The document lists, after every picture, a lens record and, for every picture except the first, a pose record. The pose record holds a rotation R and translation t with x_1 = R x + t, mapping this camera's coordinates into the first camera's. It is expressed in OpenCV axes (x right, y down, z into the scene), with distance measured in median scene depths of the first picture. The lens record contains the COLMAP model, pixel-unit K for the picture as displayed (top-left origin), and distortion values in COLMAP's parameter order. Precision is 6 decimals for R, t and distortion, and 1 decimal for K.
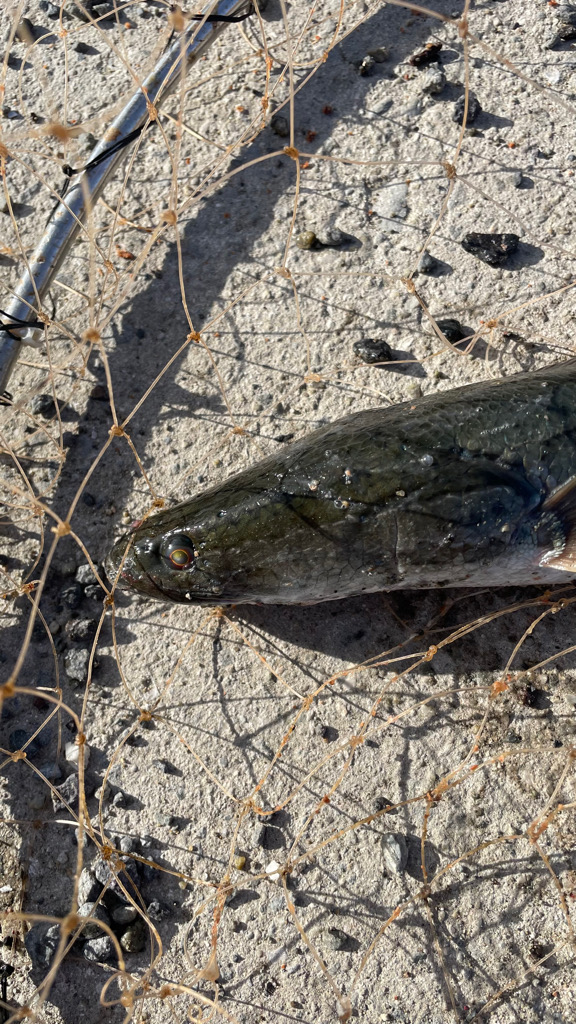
lens RADIAL K [[794.3, 0, 288.0], [0, 794.3, 512.0], [0, 0, 1]] dist [0.089485, -0.161626]
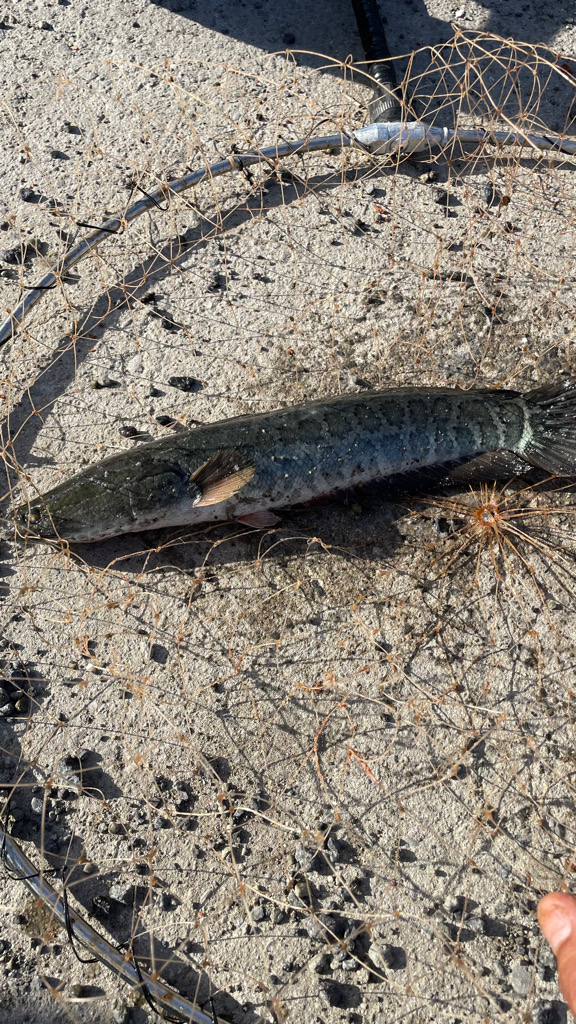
lens RADIAL K [[794.3, 0, 288.0], [0, 794.3, 512.0], [0, 0, 1]] dist [0.089485, -0.161626]
pose [[0.985653, -0.082704, 0.147135, 0.192008], [0.109352, 0.976934, -0.183416, 0.428956], [-0.128572, 0.196874, 0.971962, -1.037259]]
